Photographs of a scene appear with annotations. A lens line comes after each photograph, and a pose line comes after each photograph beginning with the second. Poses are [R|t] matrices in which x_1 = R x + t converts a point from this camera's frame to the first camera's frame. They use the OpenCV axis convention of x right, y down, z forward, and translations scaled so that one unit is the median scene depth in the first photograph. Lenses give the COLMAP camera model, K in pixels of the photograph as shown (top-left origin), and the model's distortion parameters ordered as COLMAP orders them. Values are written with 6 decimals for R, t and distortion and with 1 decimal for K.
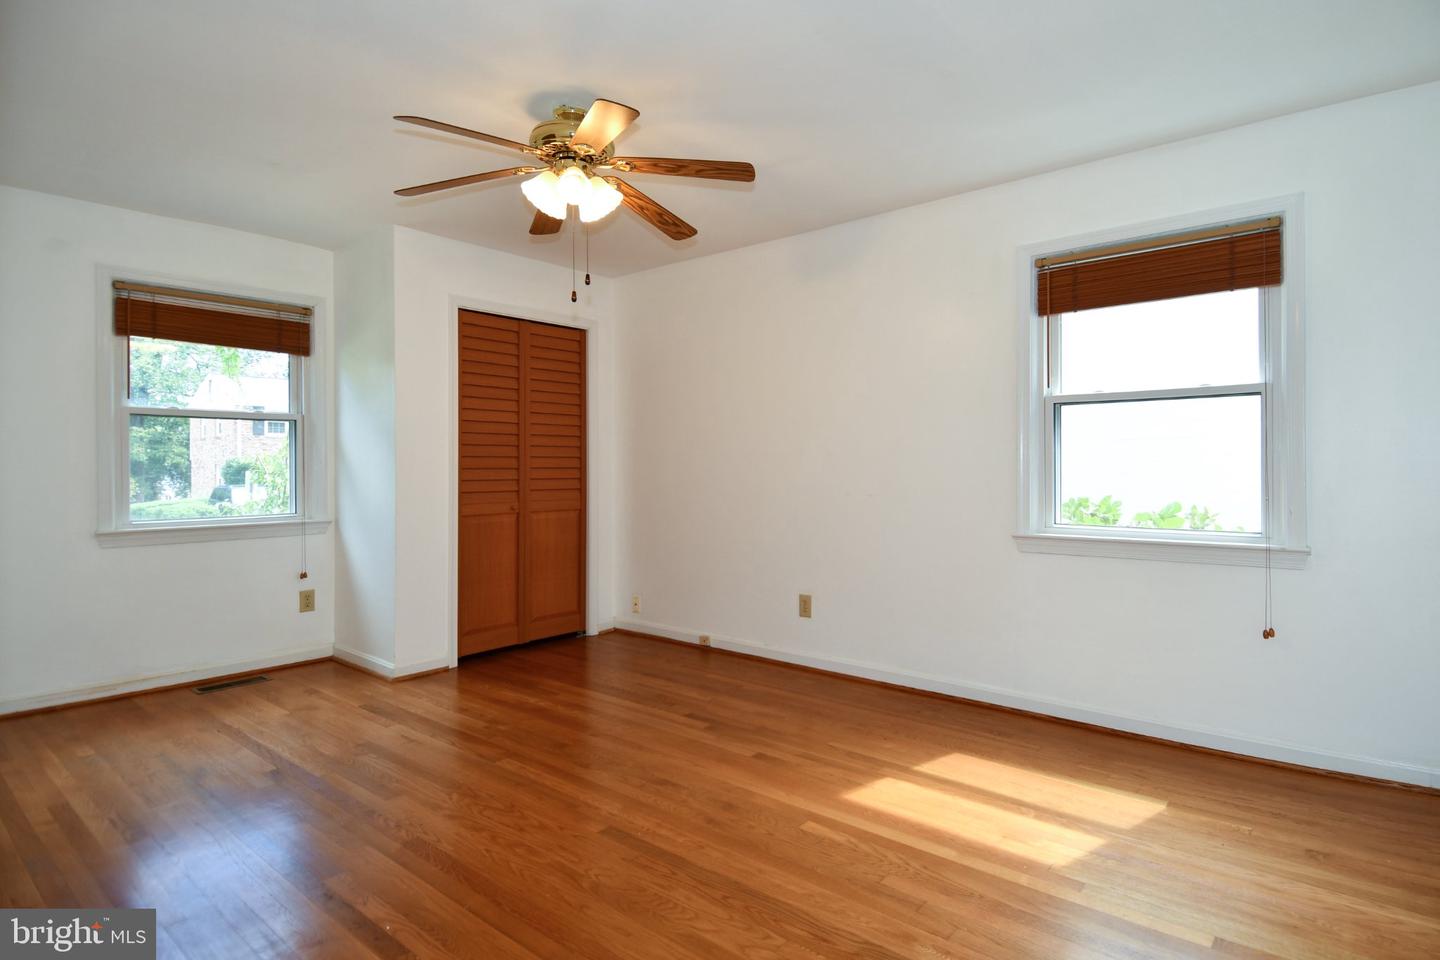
lens RADIAL K [[763.6, 0, 744.7], [0, 763.6, 445.1], [0, 0, 1]] dist [0.047056, -0.042131]
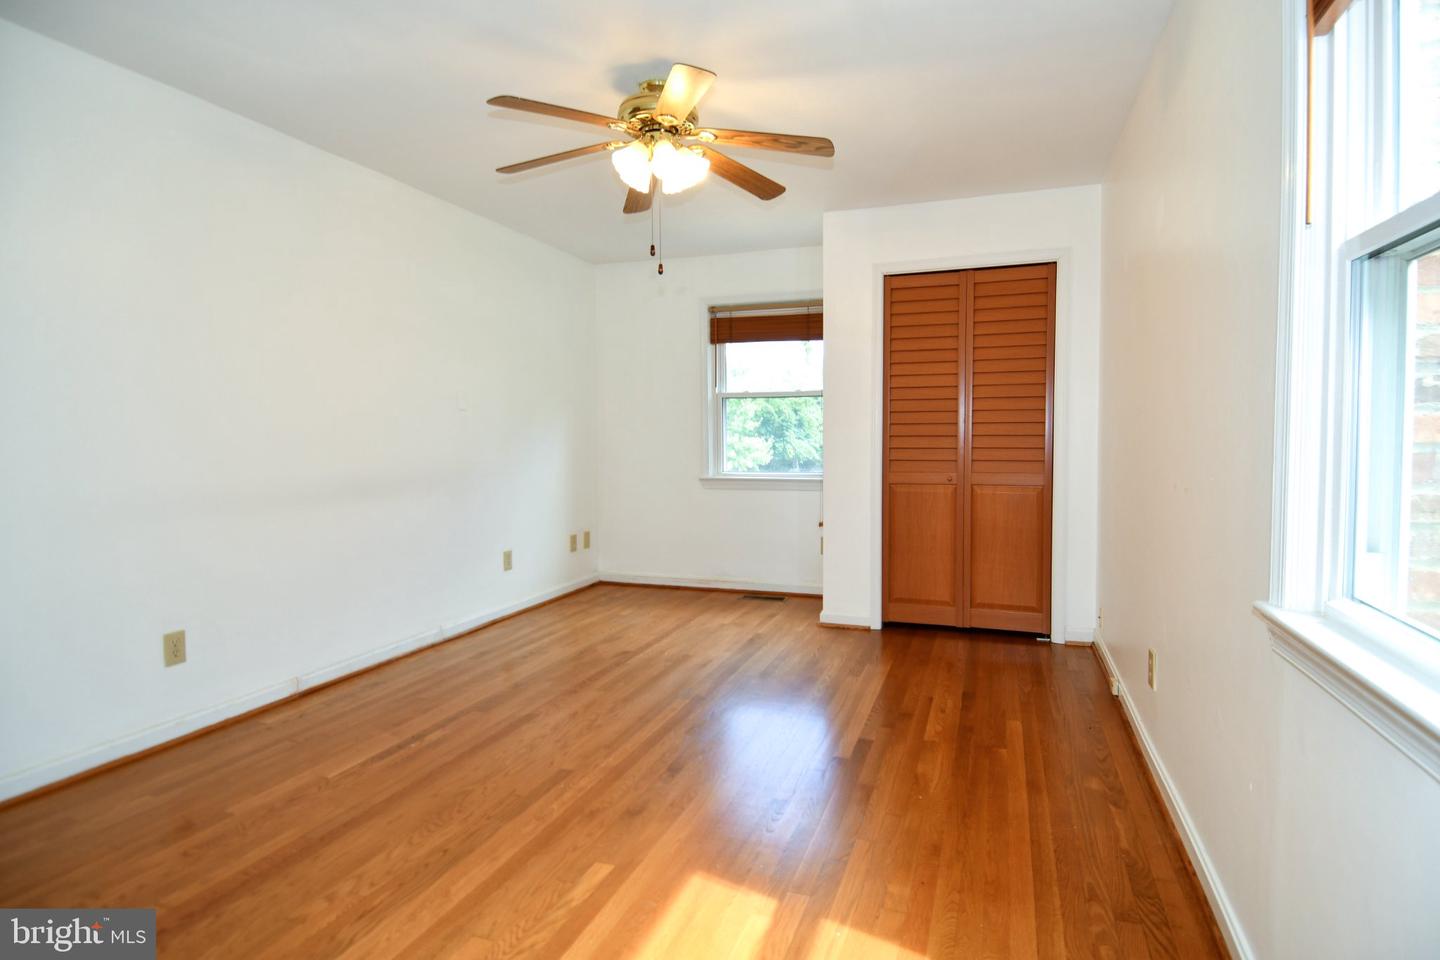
lens RADIAL K [[763.6, 0, 744.7], [0, 763.6, 445.1], [0, 0, 1]] dist [0.047056, -0.042131]
pose [[0.355050, 0.014523, -0.934734, 0.526457], [0.028856, 0.999233, 0.026486, 0.011391], [0.934402, -0.036377, 0.354359, 0.498793]]
